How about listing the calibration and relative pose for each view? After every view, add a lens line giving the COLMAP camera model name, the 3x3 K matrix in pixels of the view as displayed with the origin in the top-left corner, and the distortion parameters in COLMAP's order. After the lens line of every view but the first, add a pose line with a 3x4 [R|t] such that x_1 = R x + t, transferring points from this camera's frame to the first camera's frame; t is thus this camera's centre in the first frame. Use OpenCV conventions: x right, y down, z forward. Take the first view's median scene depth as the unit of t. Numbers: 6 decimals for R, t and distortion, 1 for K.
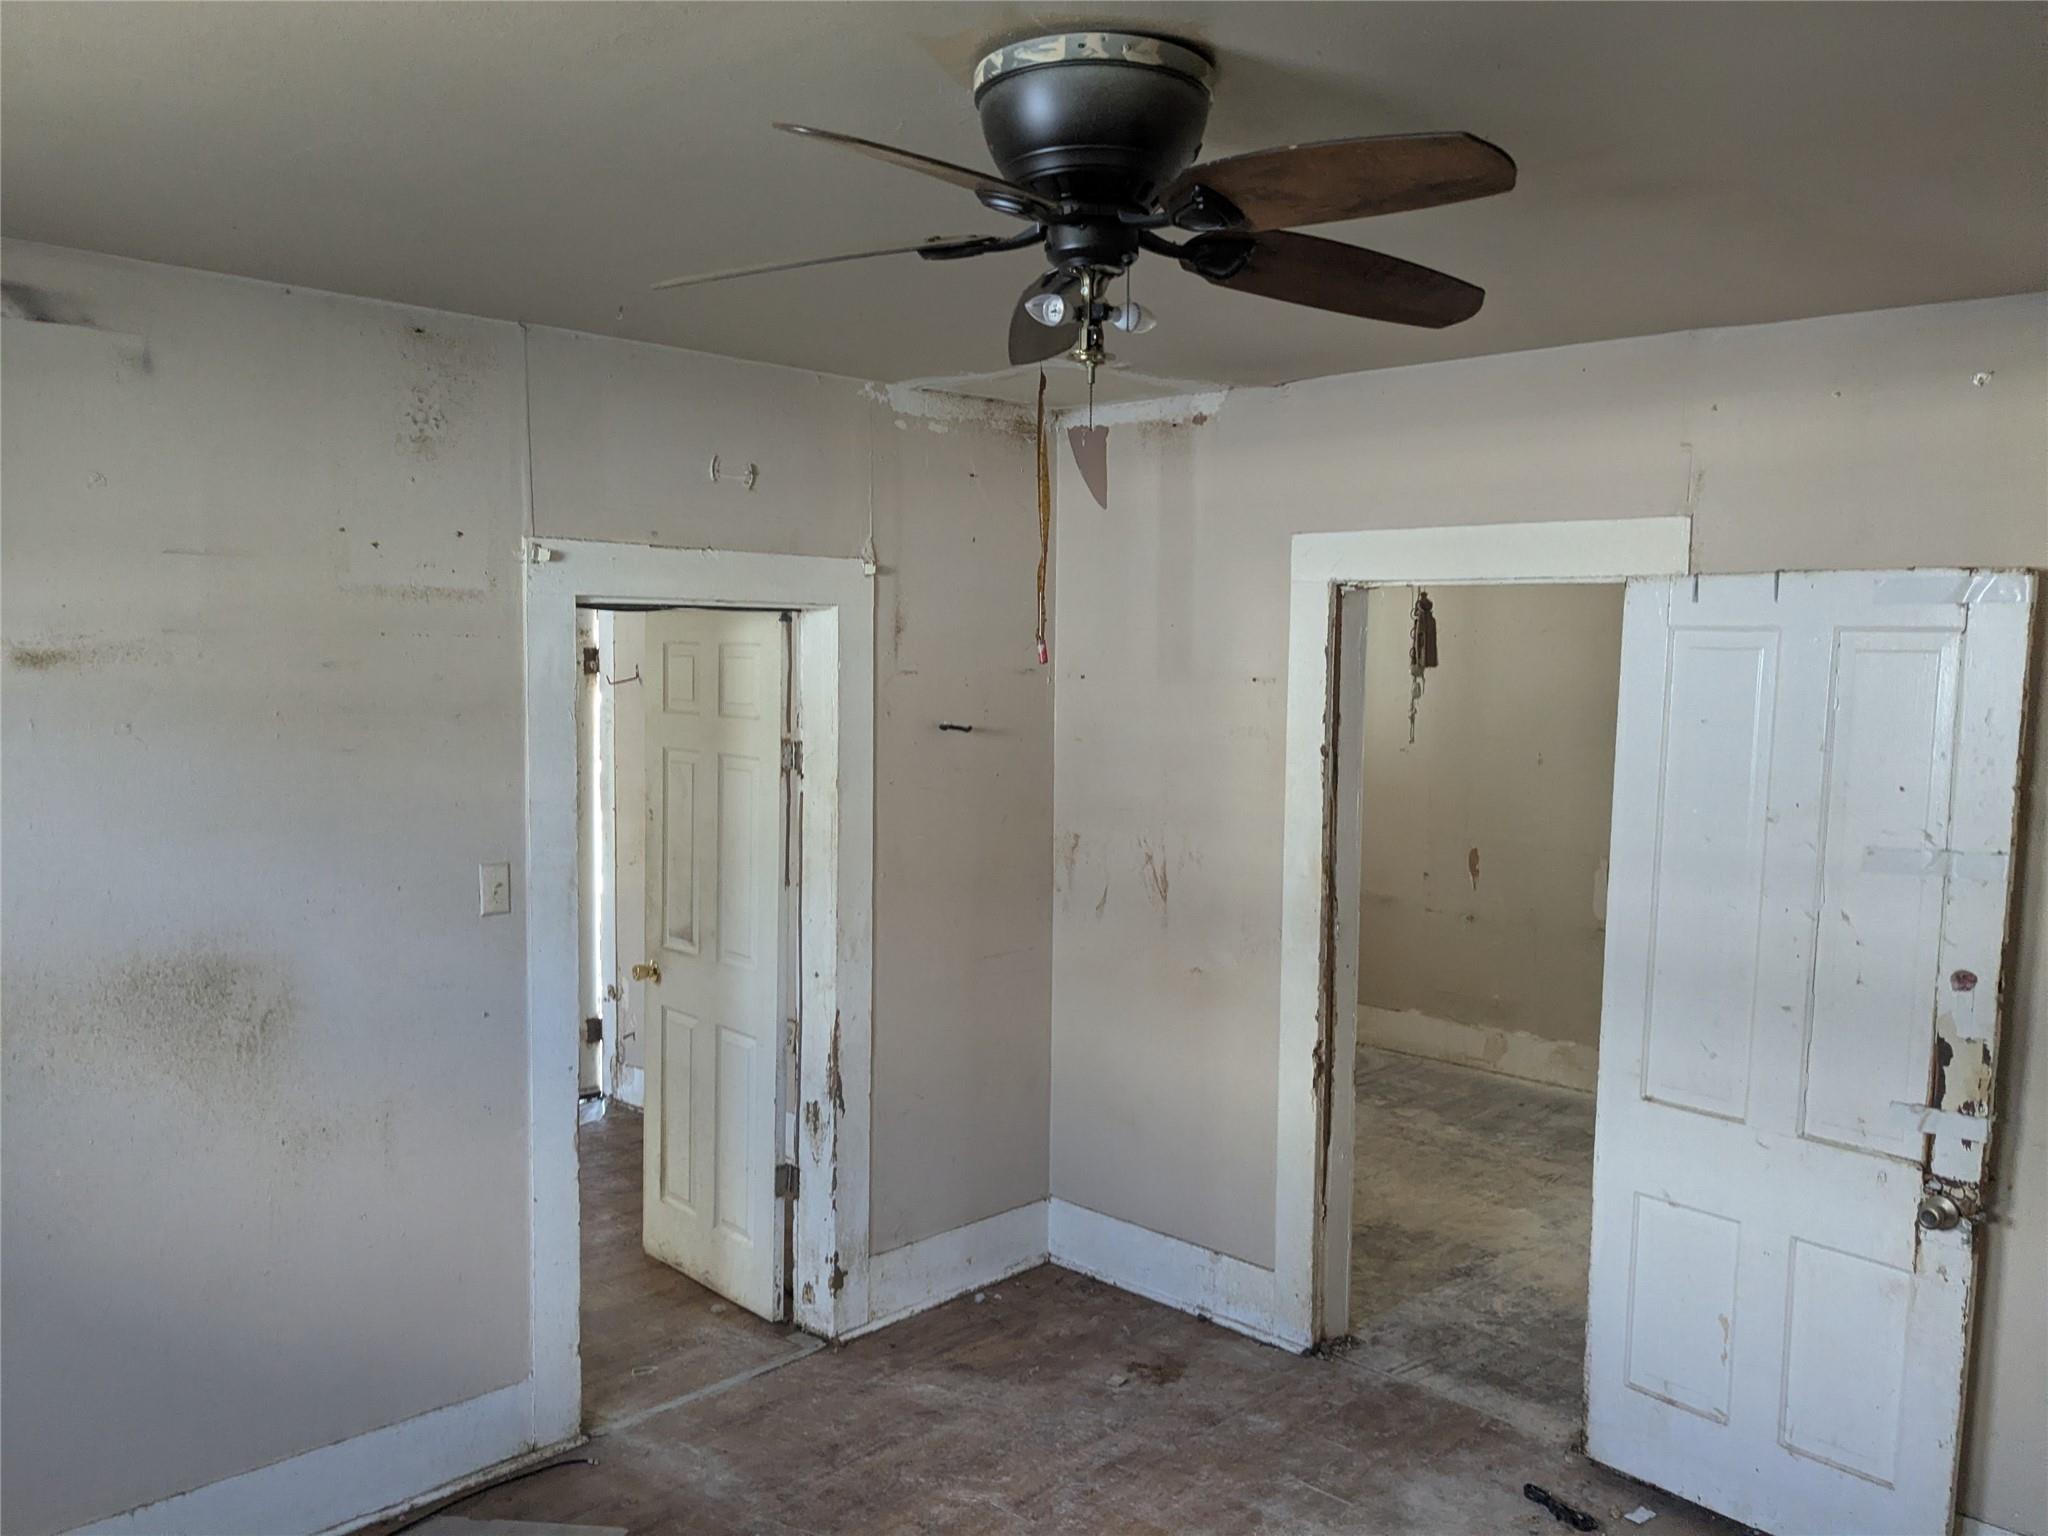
lens RADIAL K [[1642.3, 0, 1019.6], [0, 1642.3, 784.7], [0, 0, 1]] dist [0.048038, -0.070335]
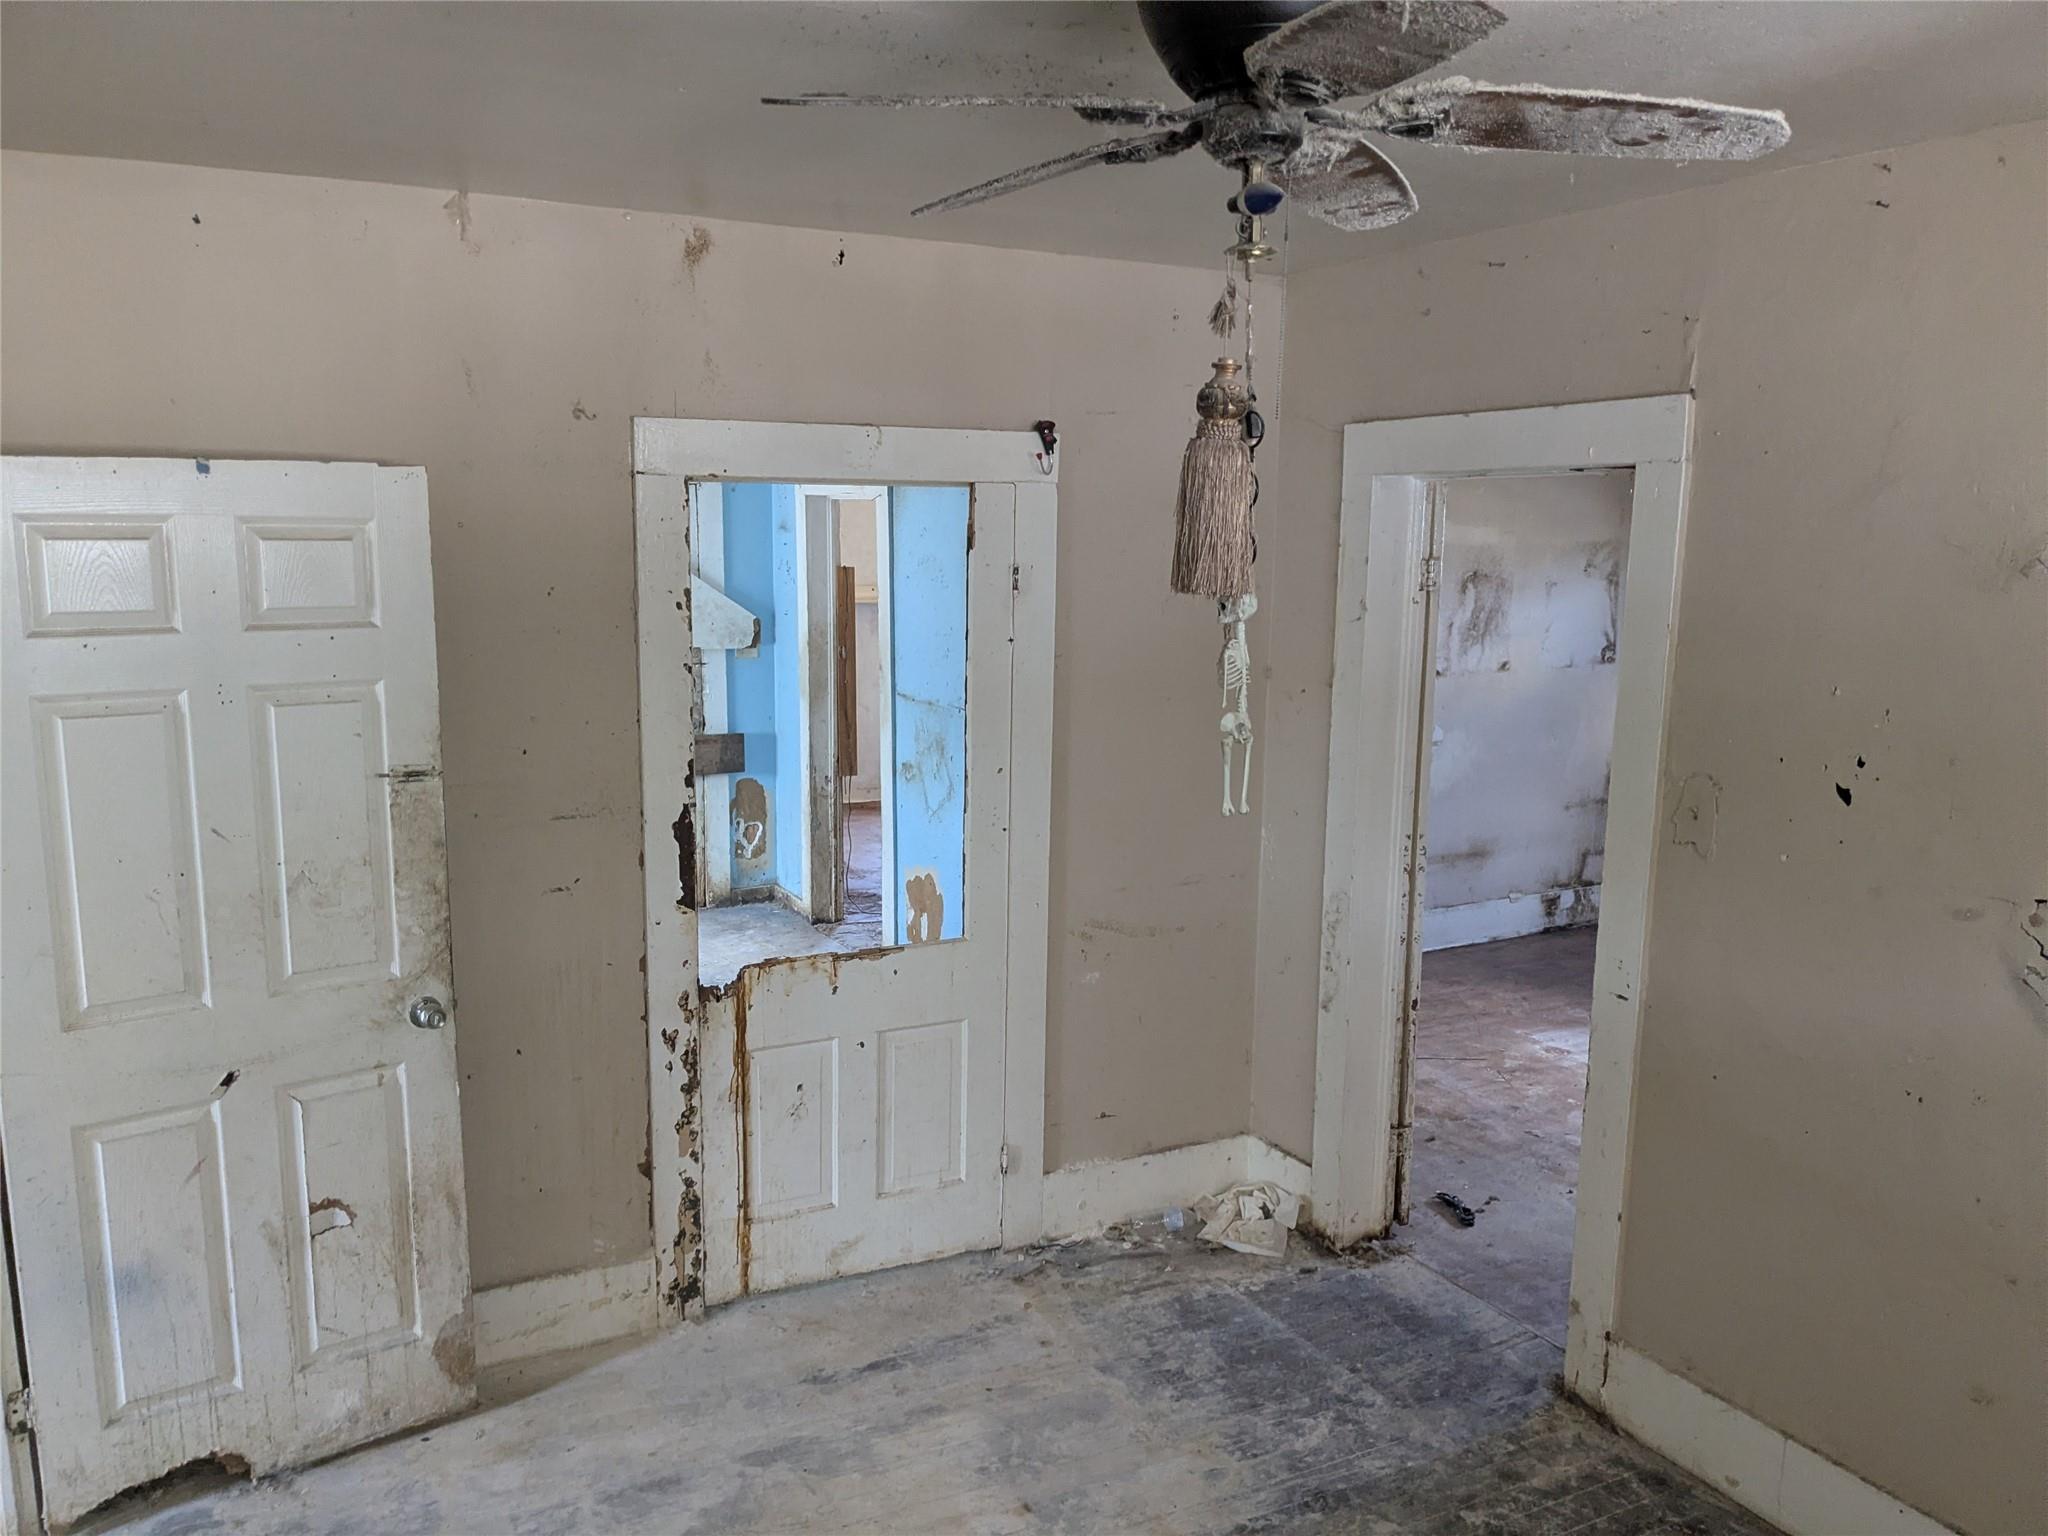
lens RADIAL K [[1642.3, 0, 987.2], [0, 1642.3, 790.7], [0, 0, 1]] dist [0.048038, -0.070335]
pose [[-0.951031, -0.078501, 0.298959, 0.303047], [-0.006195, 0.971859, 0.235484, -0.177456], [-0.309032, 0.222100, -0.924754, 2.167556]]
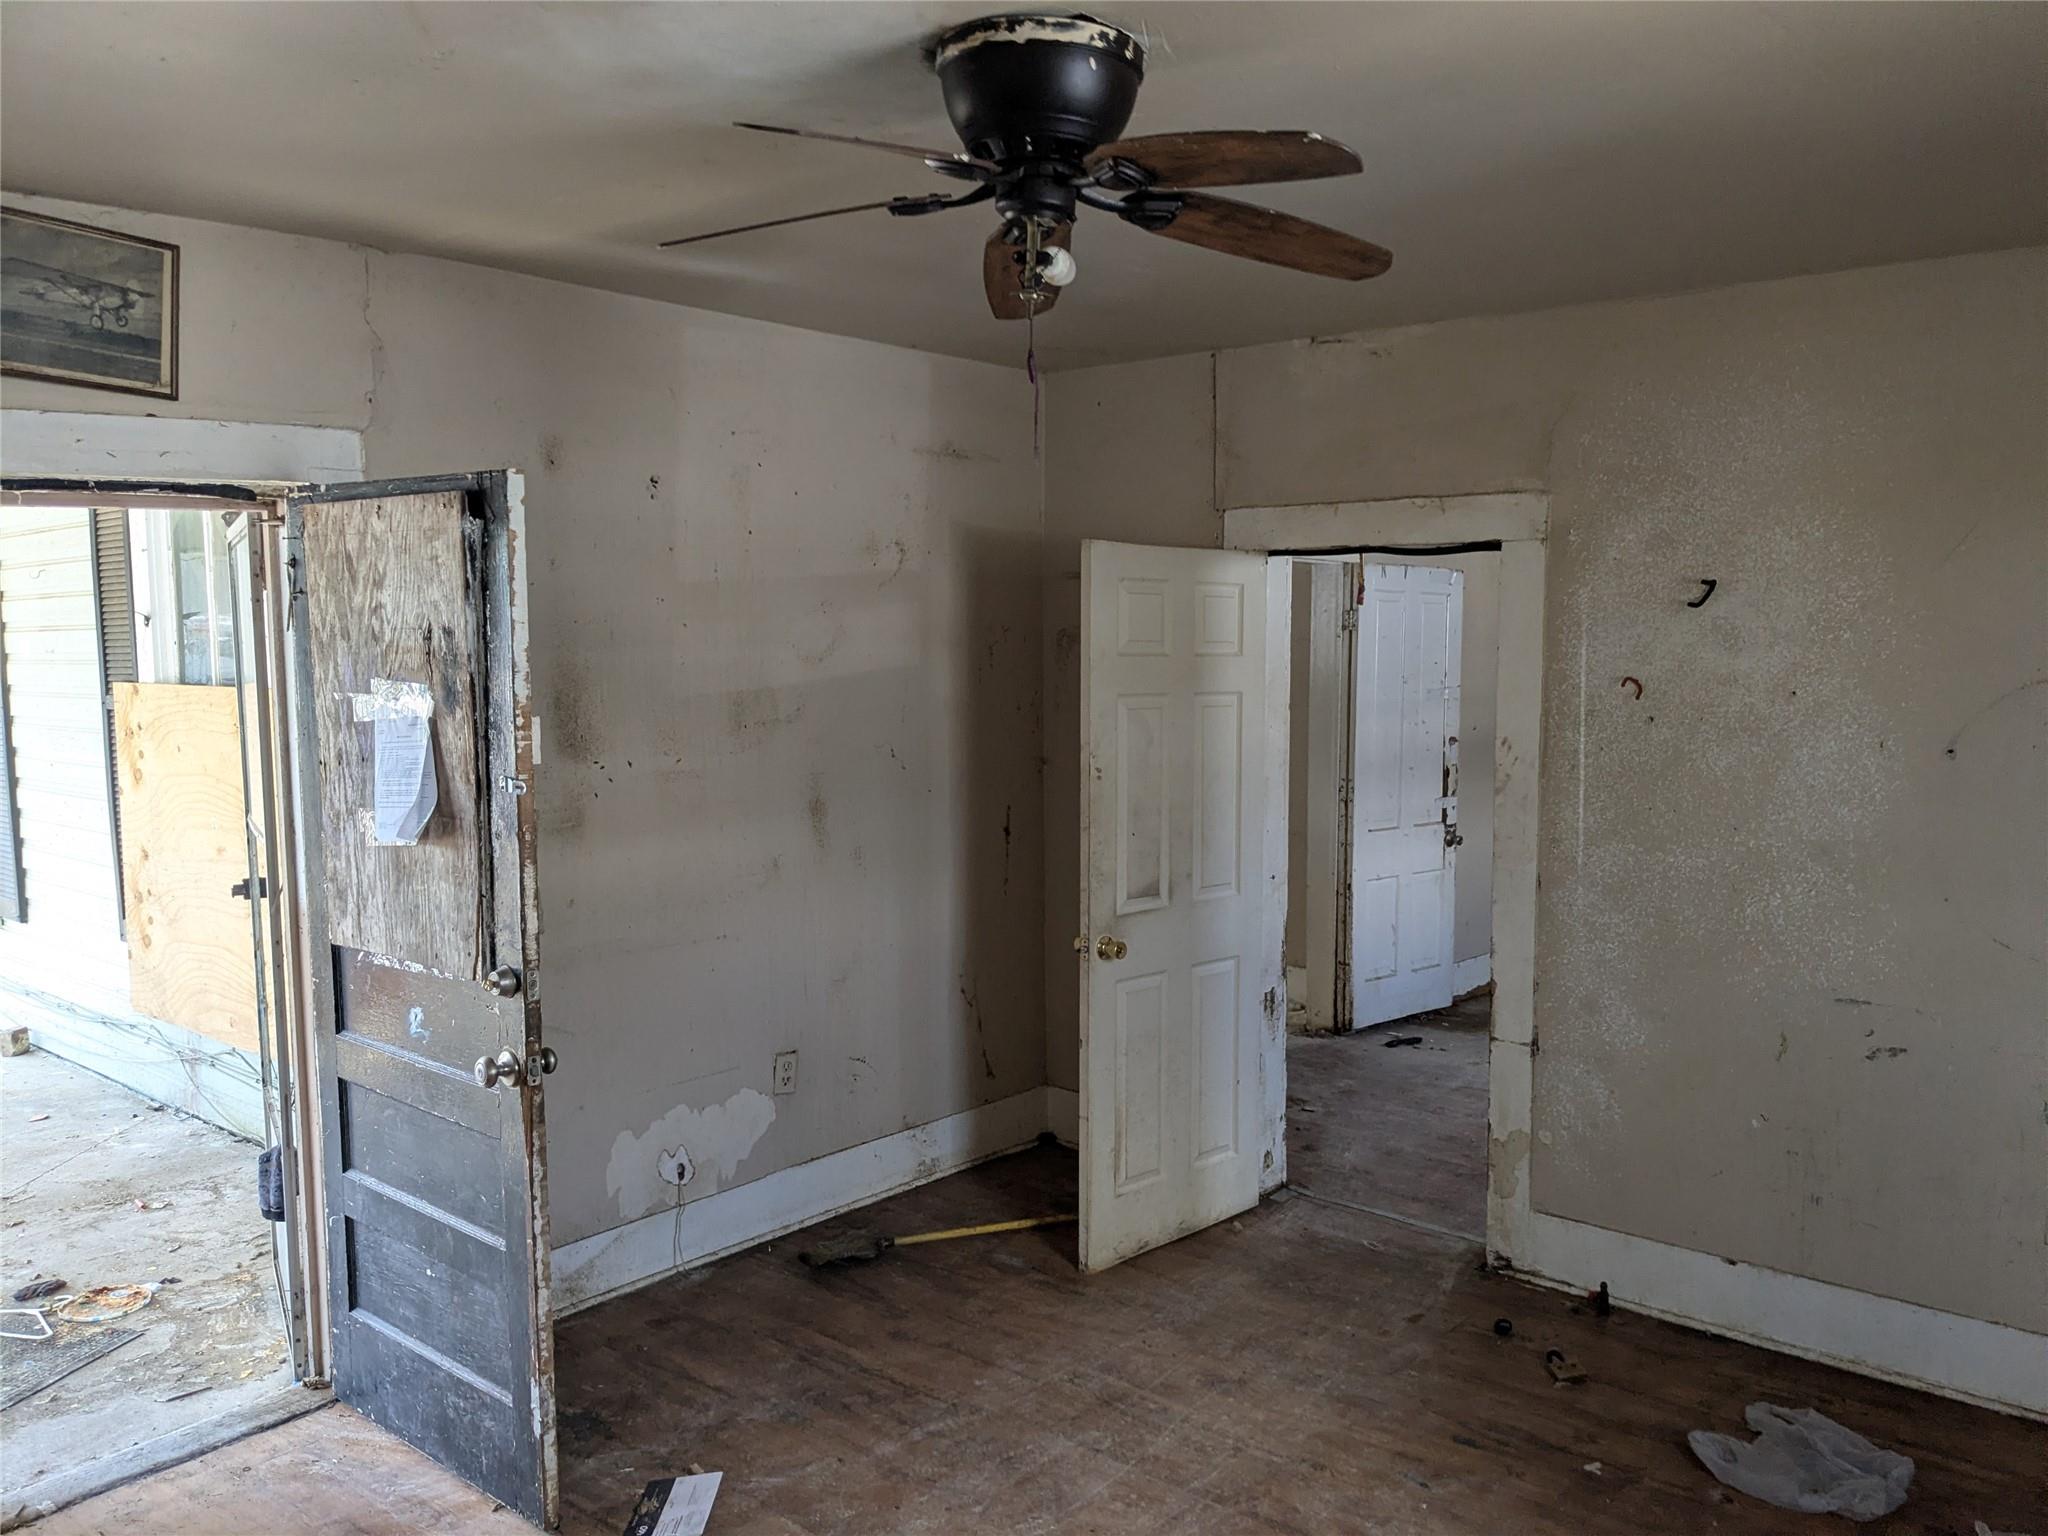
lens RADIAL K [[1642.3, 0, 1042.8], [0, 1642.3, 776.3], [0, 0, 1]] dist [0.048038, -0.070335]
pose [[-0.073662, -0.098584, 0.992399, -1.491332], [0.066731, 0.992385, 0.103536, -0.099327], [-0.995048, 0.073851, -0.066522, 1.485609]]
